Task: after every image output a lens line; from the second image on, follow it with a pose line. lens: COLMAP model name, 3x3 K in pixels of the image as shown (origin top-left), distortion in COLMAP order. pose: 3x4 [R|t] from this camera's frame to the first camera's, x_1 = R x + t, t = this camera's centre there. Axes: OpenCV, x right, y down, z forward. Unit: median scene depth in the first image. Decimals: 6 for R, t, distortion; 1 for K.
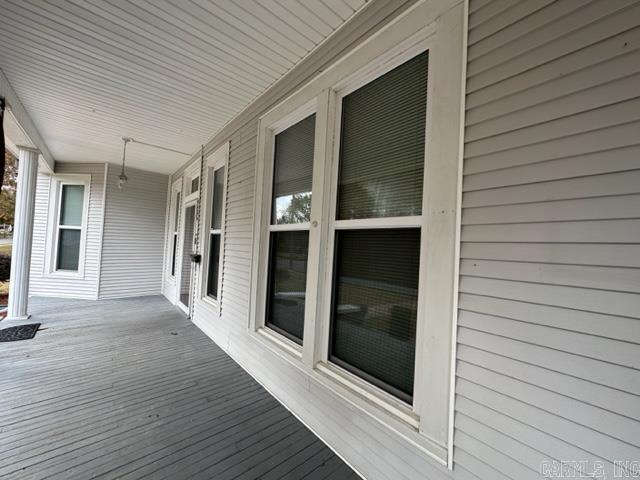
lens RADIAL K [[254.5, 0, 320.0], [0, 254.5, 240.0], [0, 0, 1]] dist [-0.001394, -0.000036]
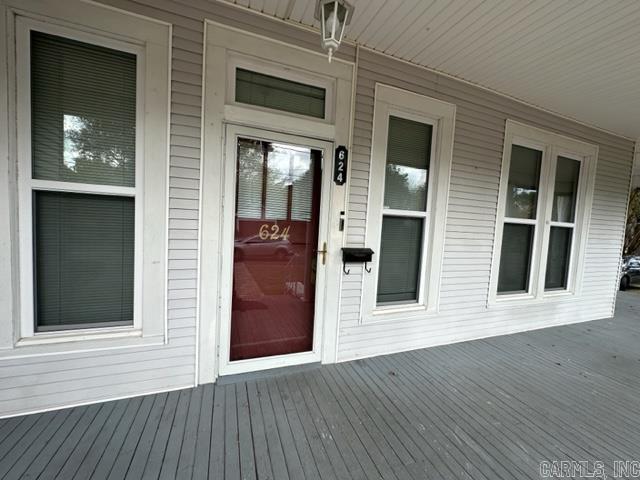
lens RADIAL K [[254.5, 0, 320.0], [0, 254.5, 240.0], [0, 0, 1]] dist [-0.001394, -0.000036]
pose [[0.084116, -0.112089, 0.990132, -0.760132], [-0.071853, 0.990384, 0.118222, -0.044543], [-0.993862, -0.081088, 0.075253, -0.073034]]
